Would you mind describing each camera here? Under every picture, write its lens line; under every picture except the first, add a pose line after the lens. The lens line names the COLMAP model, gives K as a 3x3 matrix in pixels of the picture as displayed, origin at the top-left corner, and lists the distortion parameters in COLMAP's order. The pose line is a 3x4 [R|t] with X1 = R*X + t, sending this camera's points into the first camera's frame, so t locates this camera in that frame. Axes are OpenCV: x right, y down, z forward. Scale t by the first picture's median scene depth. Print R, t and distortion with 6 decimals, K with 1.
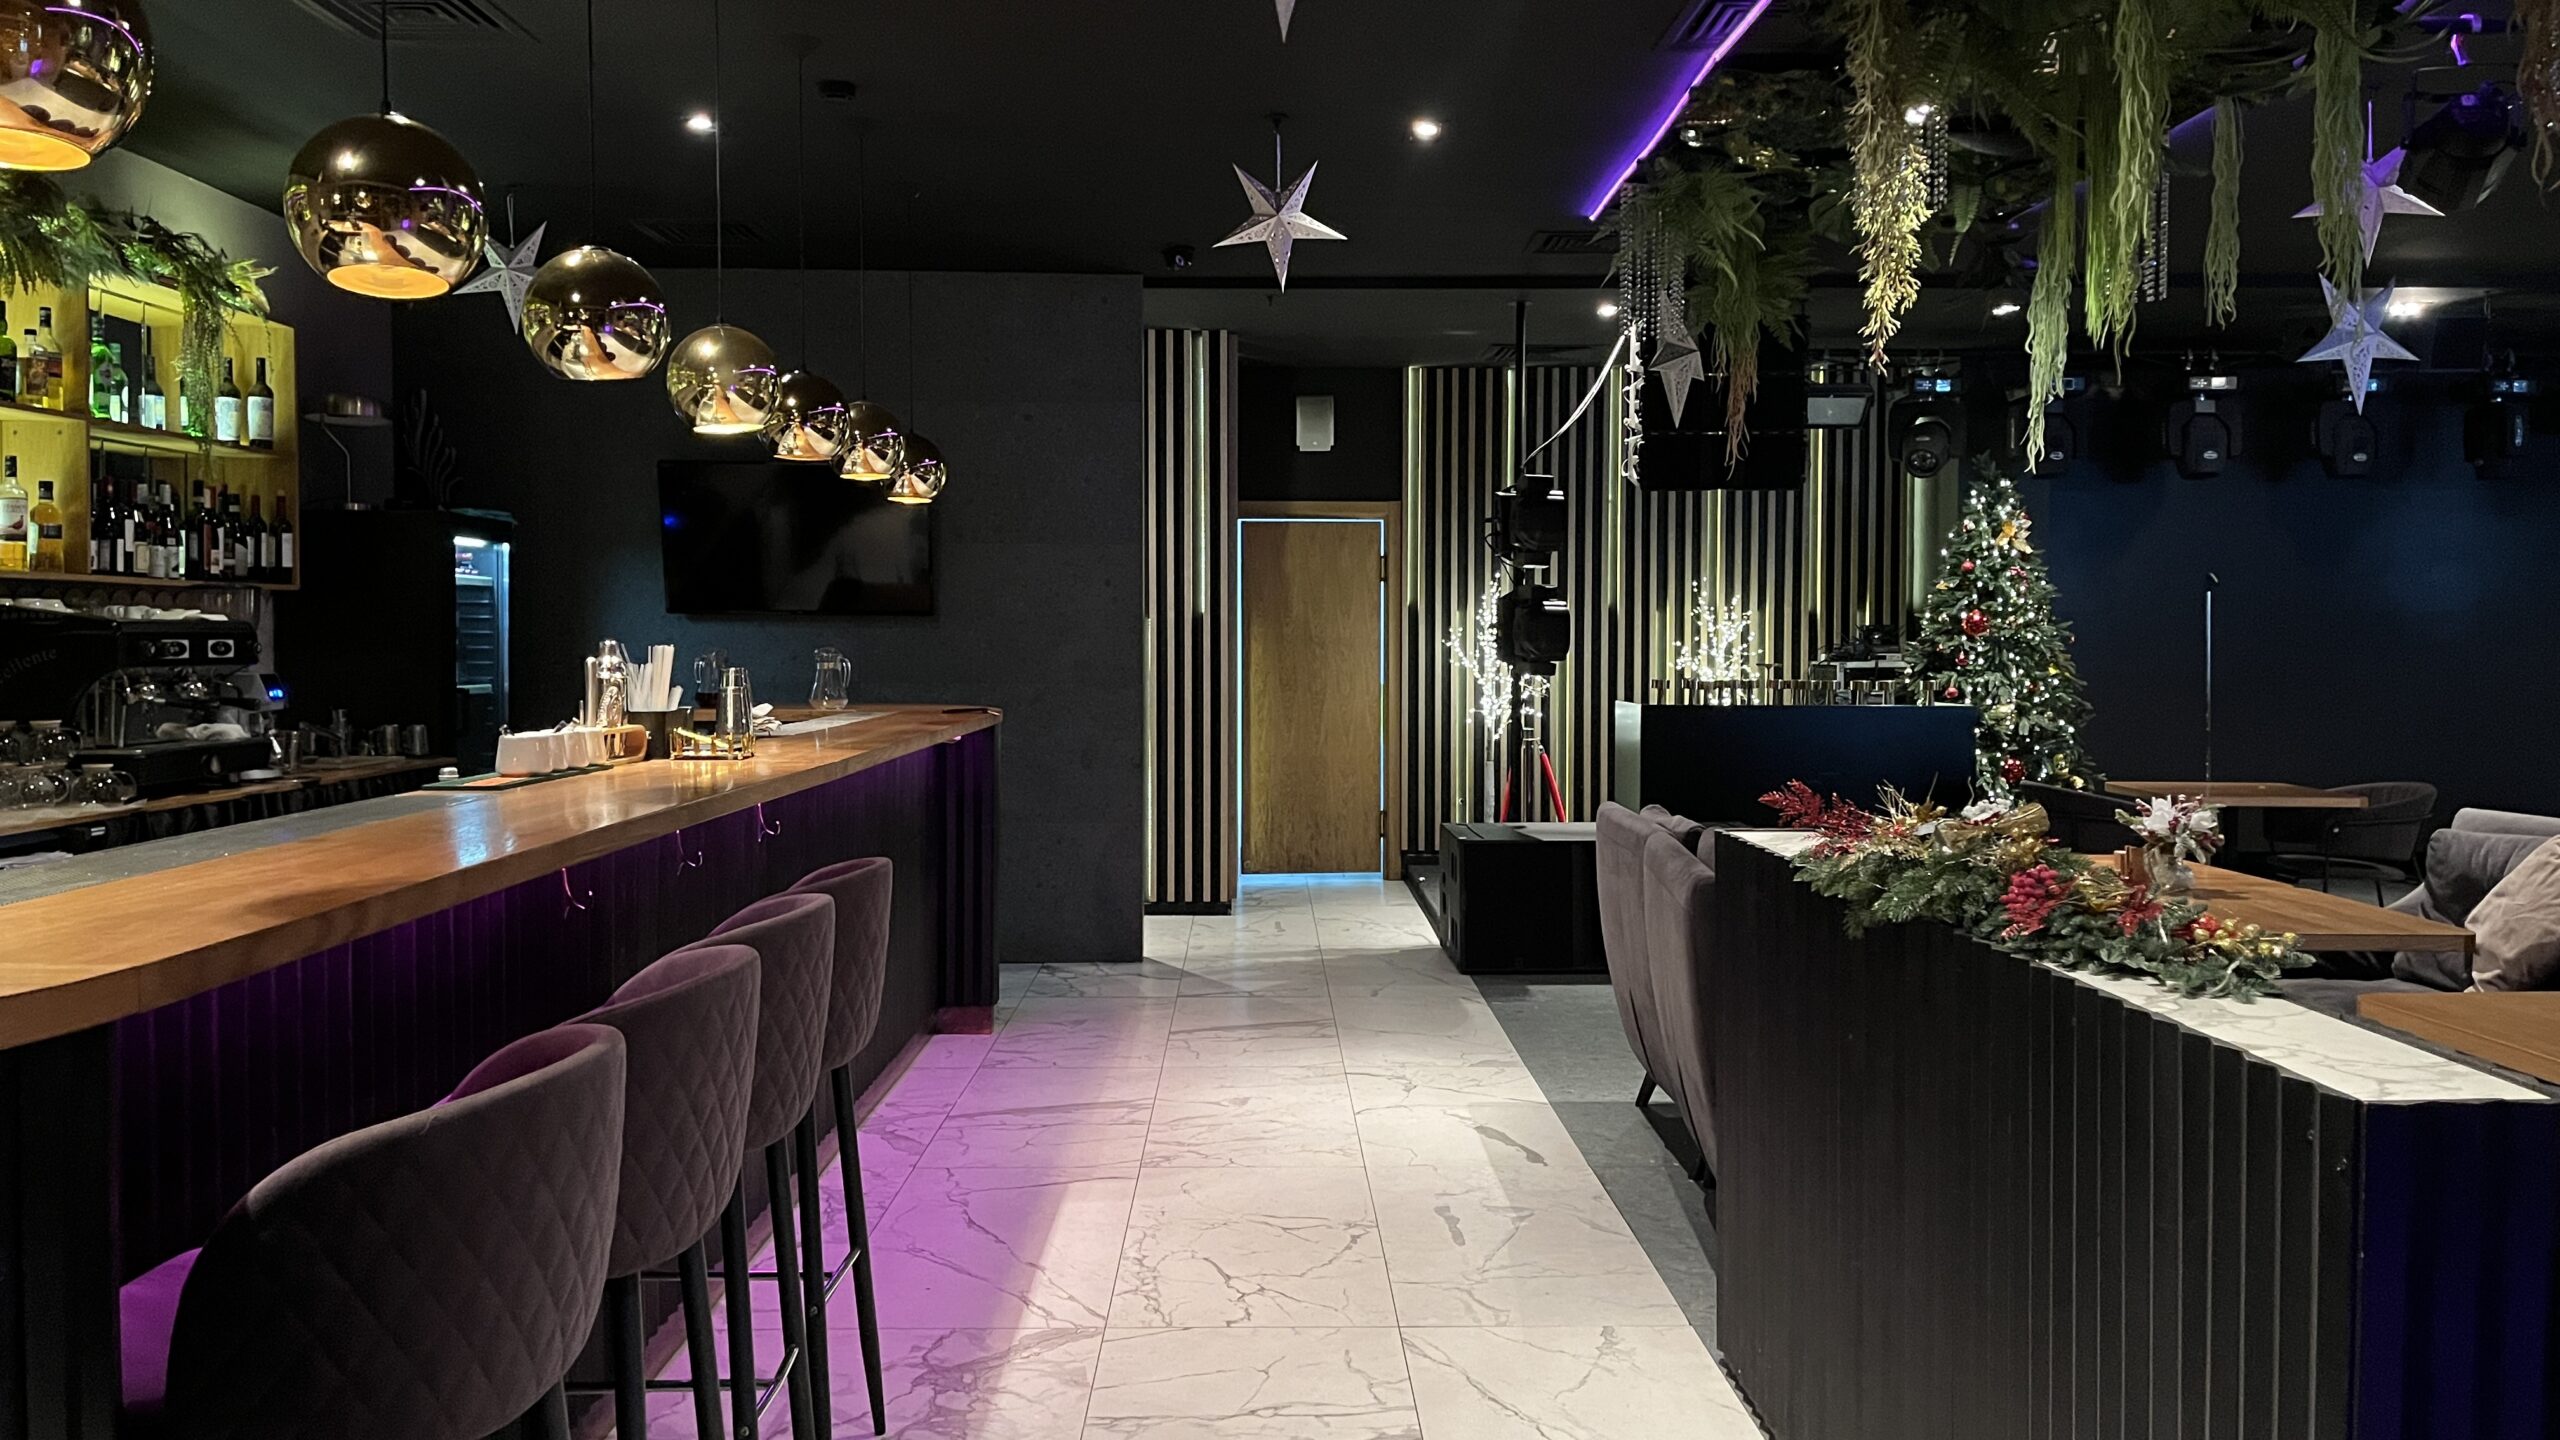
lens RADIAL K [[1929.2, 0, 1274.4], [0, 1929.2, 686.2], [0, 0, 1]] dist [0.070707, -0.079831]
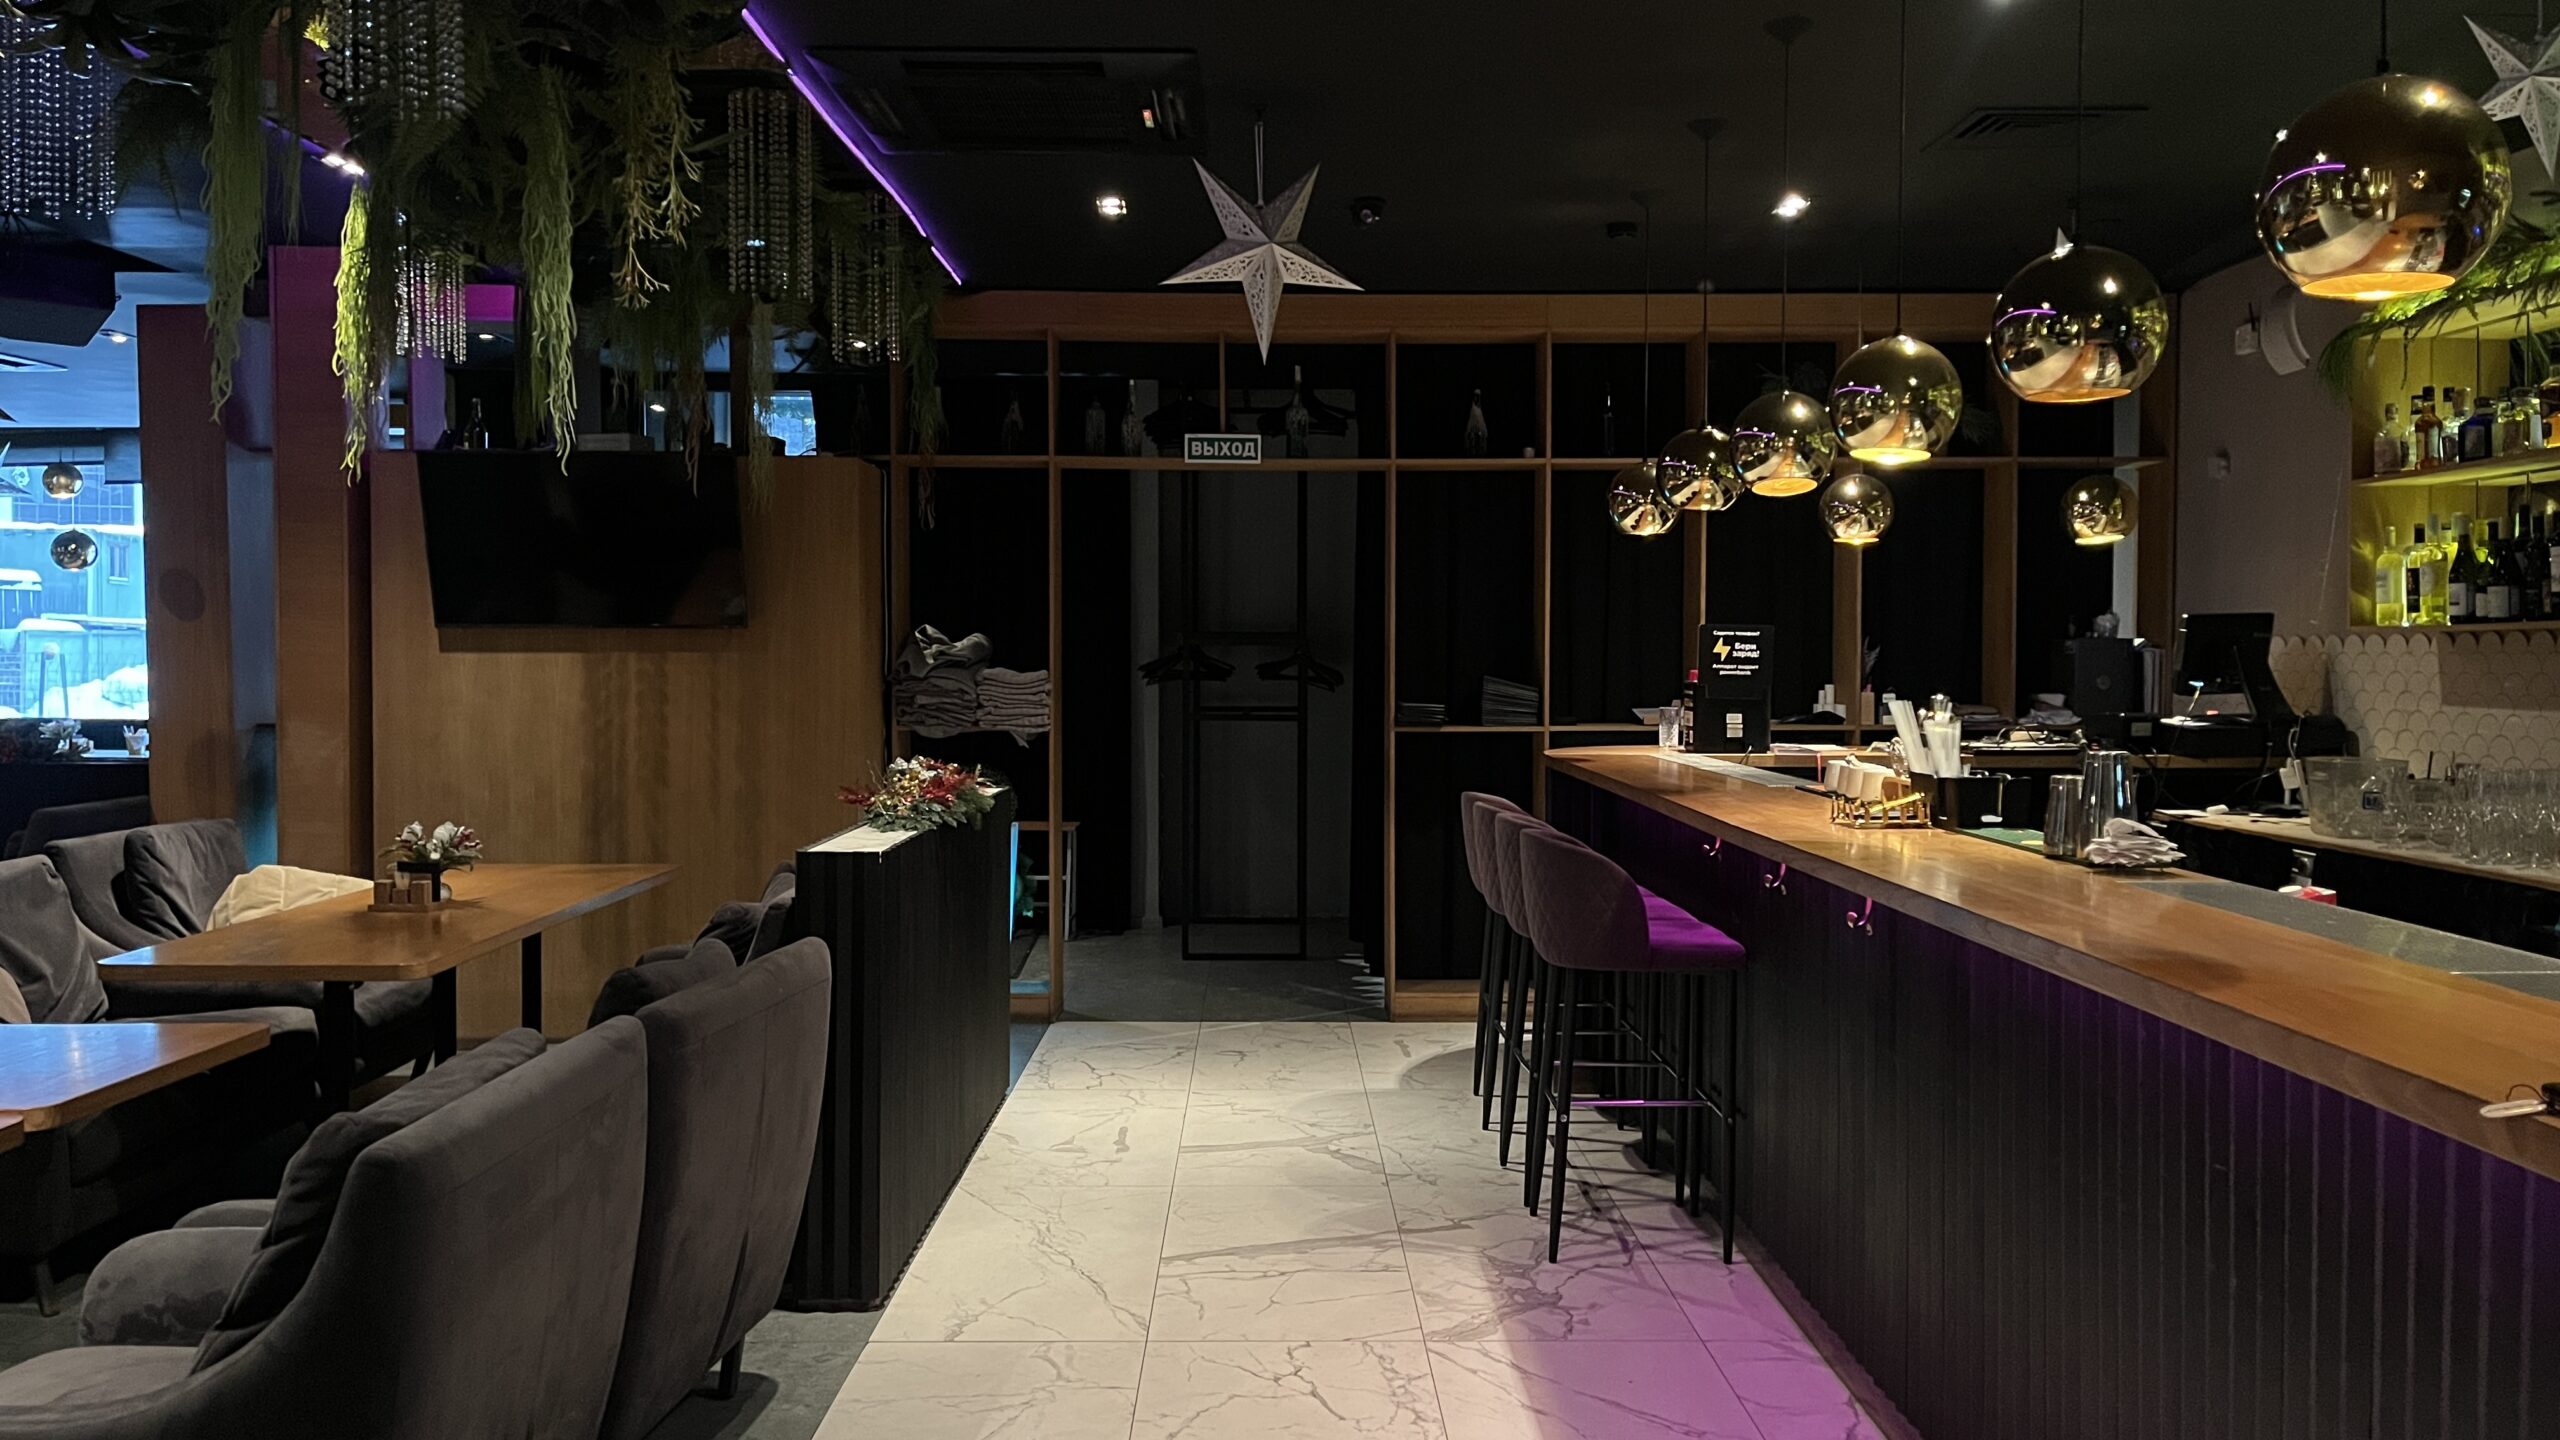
lens RADIAL K [[1929.2, 0, 1271.5], [0, 1929.2, 721.2], [0, 0, 1]] dist [0.070707, -0.079831]
pose [[-0.999973, -0.002536, 0.006835, -0.007423], [-0.002118, 0.998170, 0.060439, -0.051139], [-0.006976, 0.060423, -0.998148, 1.479127]]
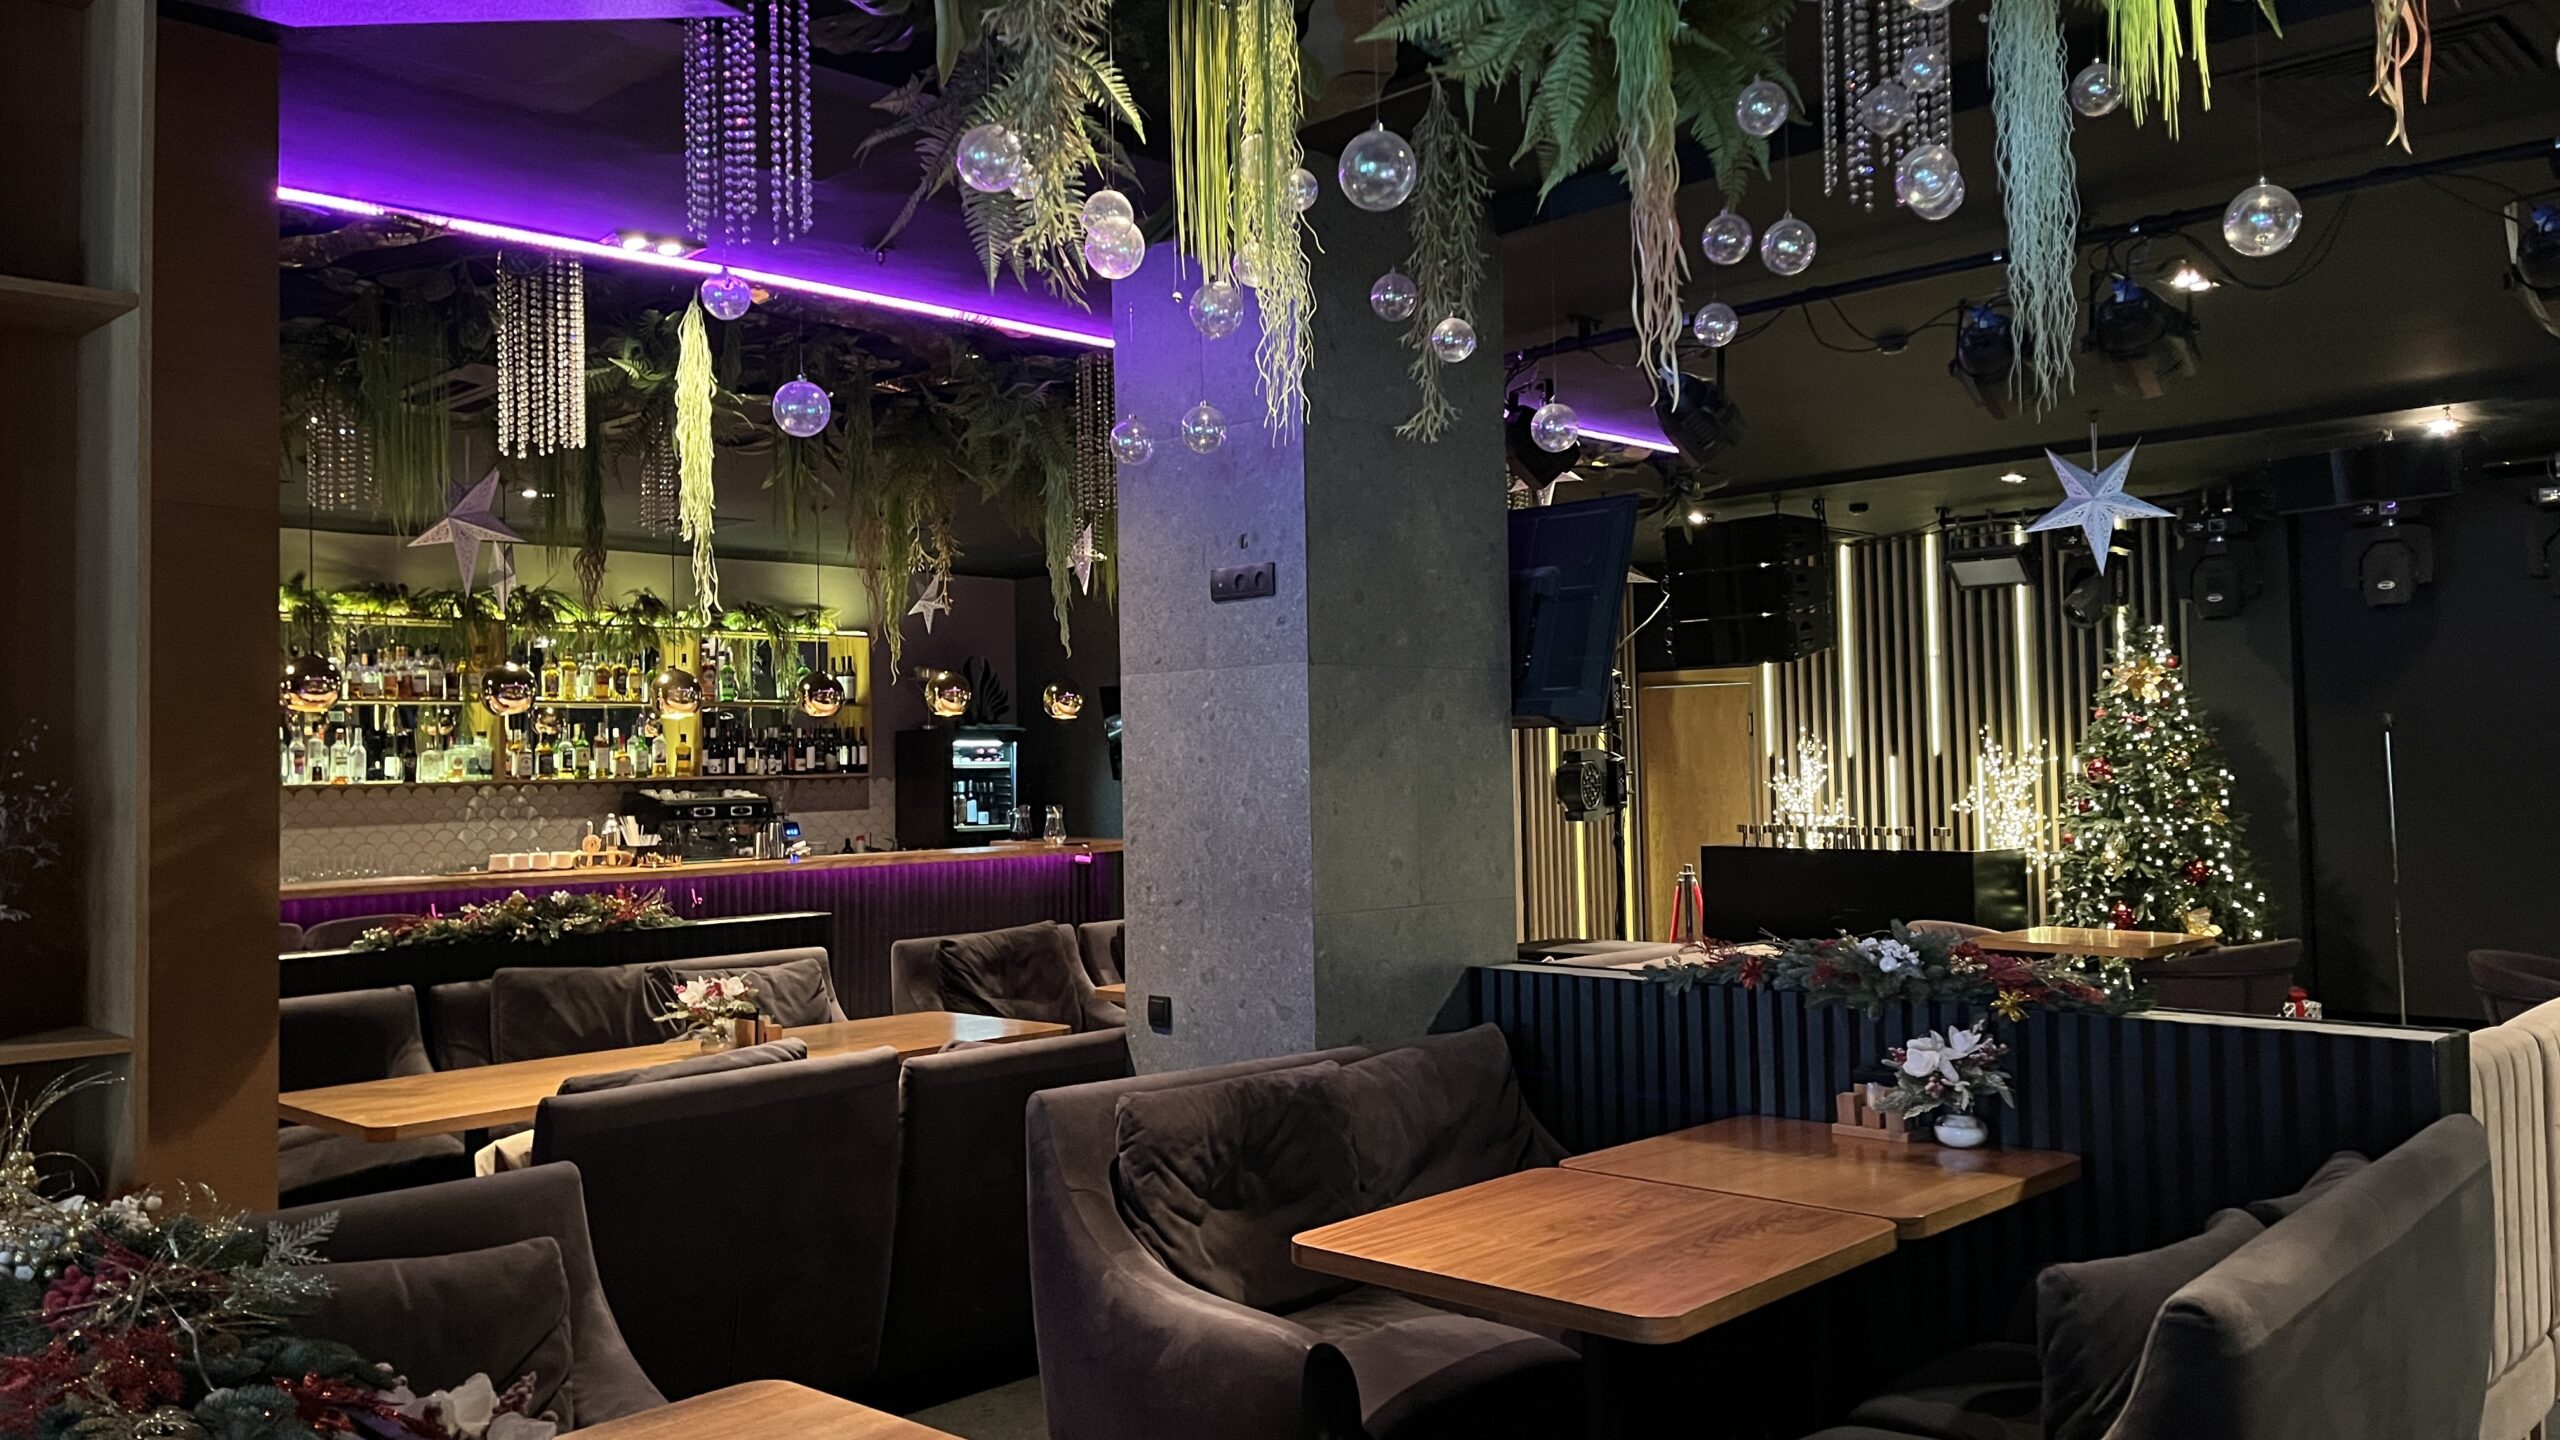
lens RADIAL K [[1929.2, 0, 1215.7], [0, 1929.2, 706.6], [0, 0, 1]] dist [0.070707, -0.079831]
pose [[0.690229, -0.038448, -0.722568, 1.327058], [0.000567, 0.998616, -0.052596, -0.021936], [0.723590, 0.035894, 0.689296, -0.047657]]
